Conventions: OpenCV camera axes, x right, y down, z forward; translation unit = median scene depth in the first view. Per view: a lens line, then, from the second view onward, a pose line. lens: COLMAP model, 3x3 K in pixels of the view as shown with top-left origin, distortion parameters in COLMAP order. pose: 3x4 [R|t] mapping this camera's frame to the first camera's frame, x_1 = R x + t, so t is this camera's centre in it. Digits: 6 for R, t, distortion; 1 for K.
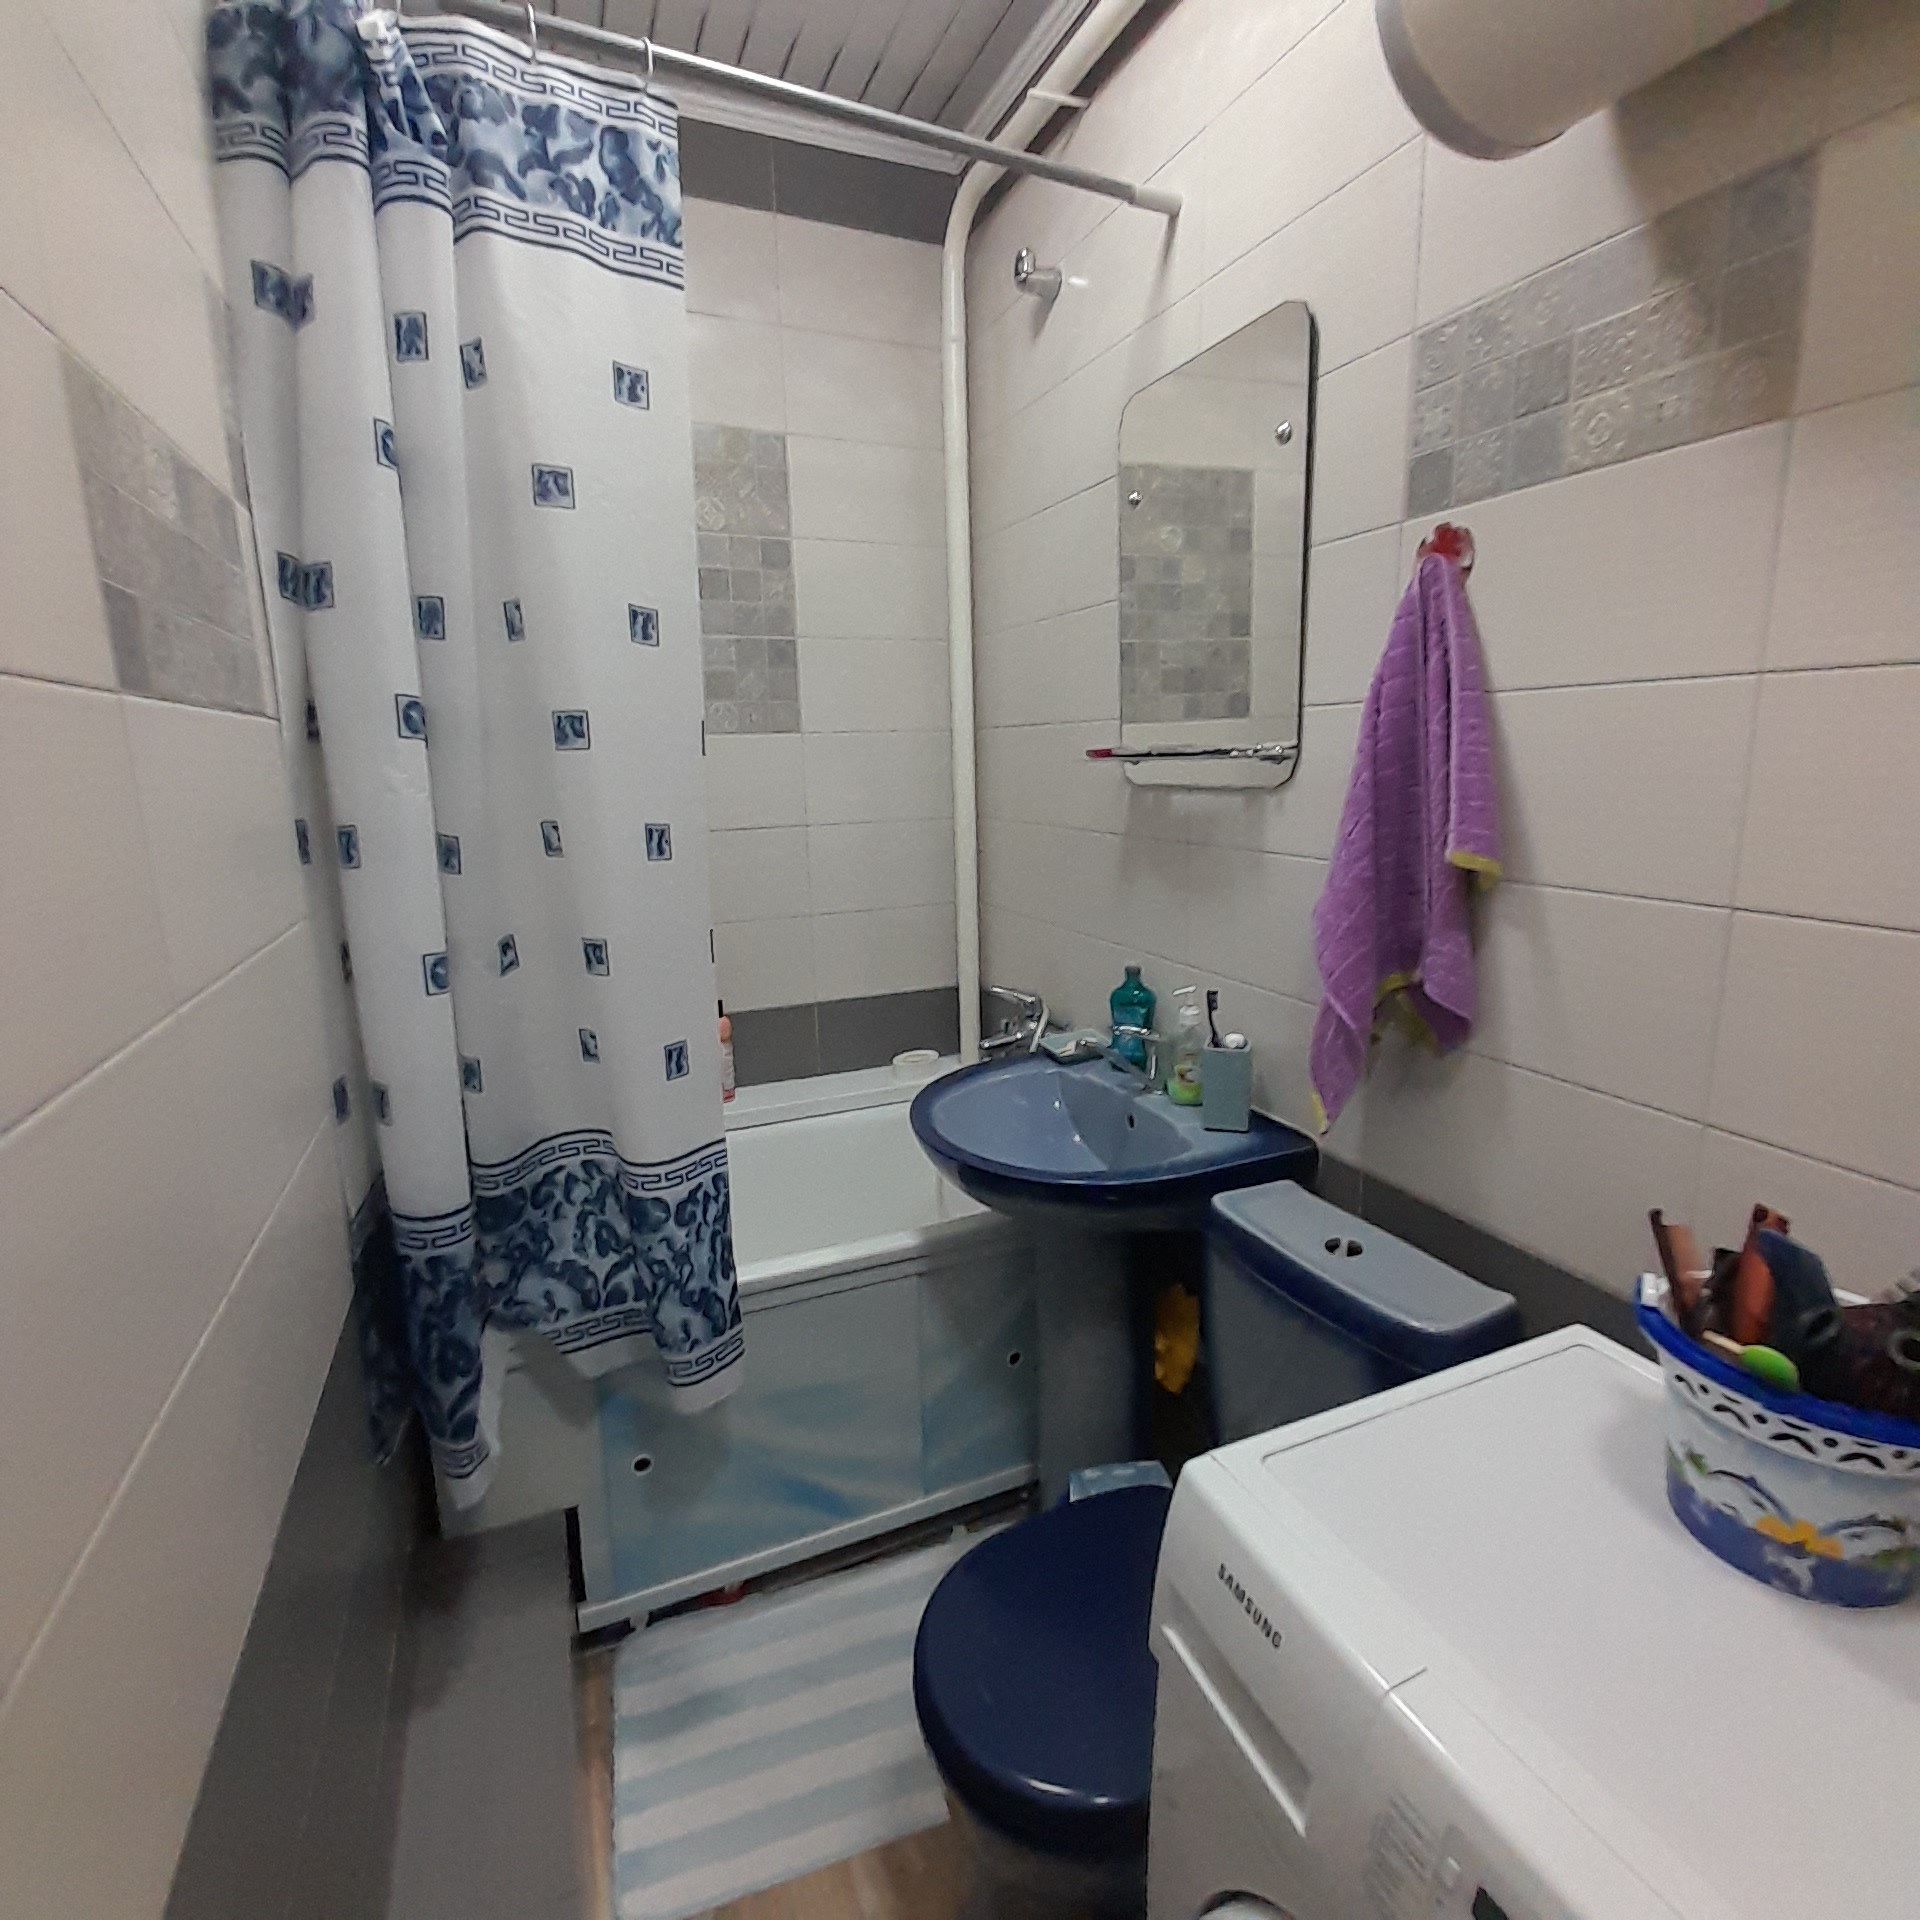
lens RADIAL K [[1010.6, 0, 945.8], [0, 1010.6, 954.2], [0, 0, 1]] dist [0.015295, -0.014928]
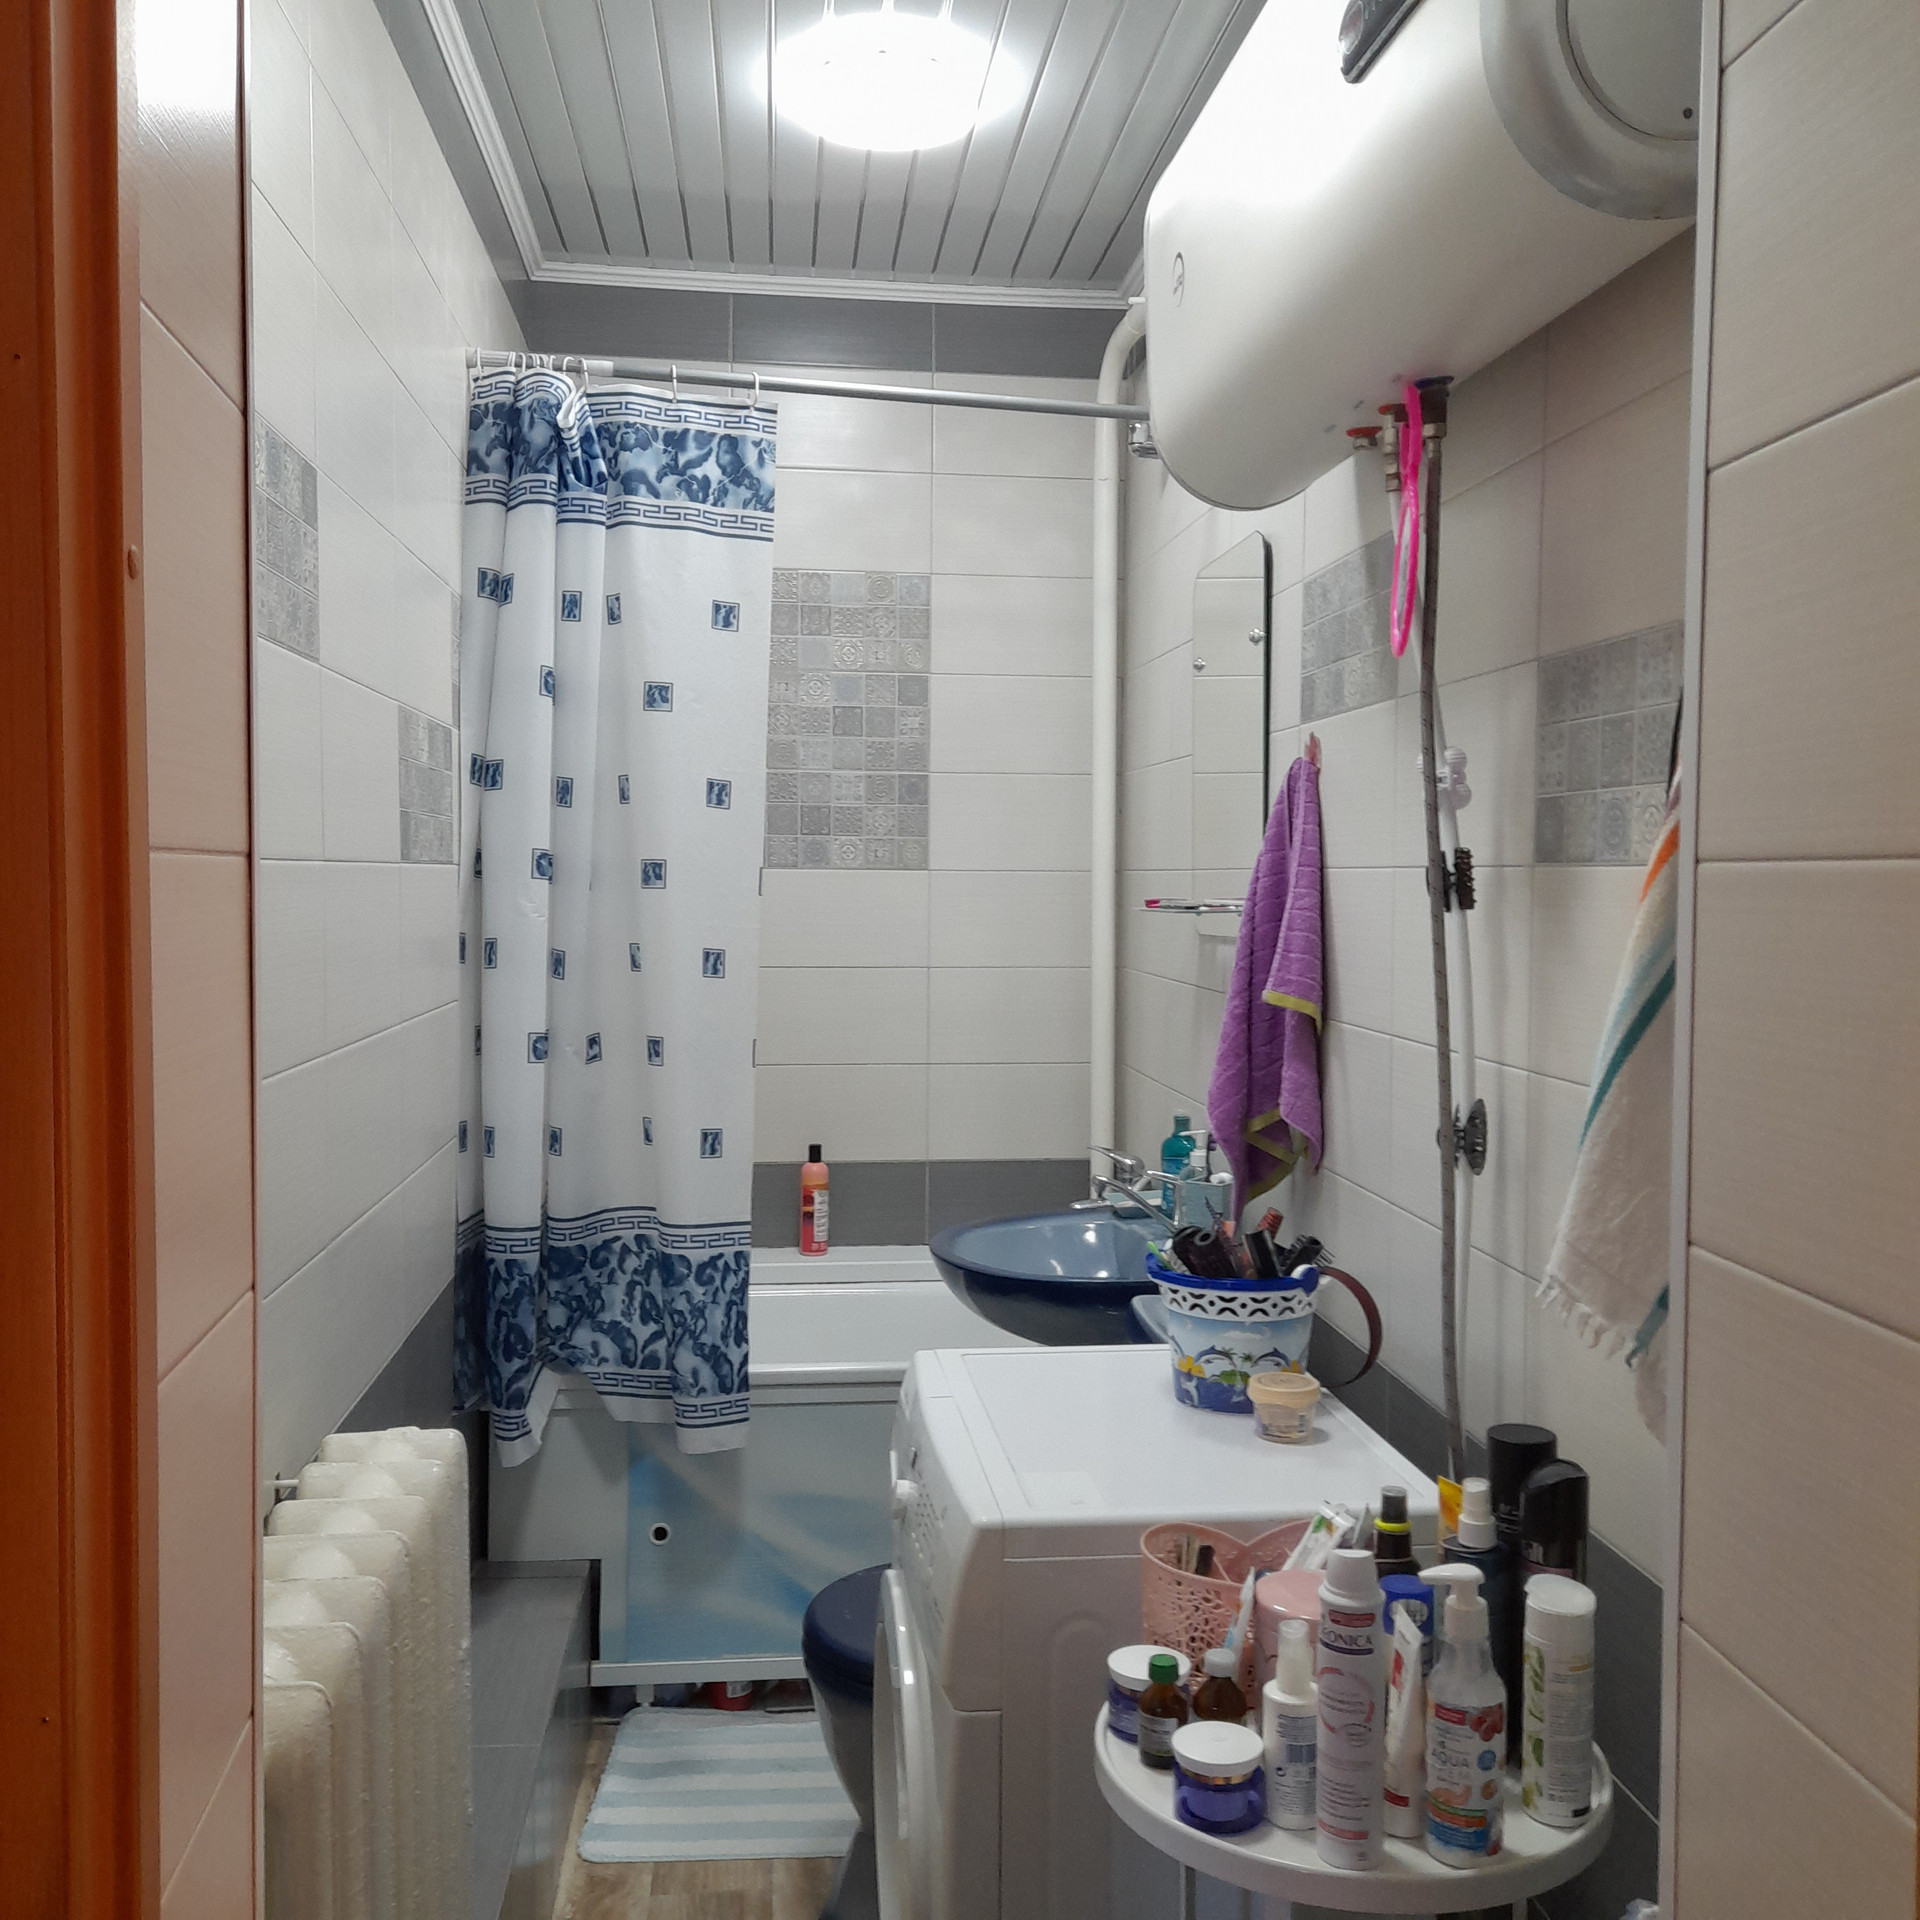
lens RADIAL K [[1888.5, 0, 937.6], [0, 1888.5, 949.7], [0, 0, 1]] dist [0.090856, -0.251968]
pose [[0.955903, 0.040645, -0.290855, 0.668907], [-0.085639, 0.985912, -0.143681, 0.186790], [0.280918, 0.162253, 0.945917, -1.145275]]
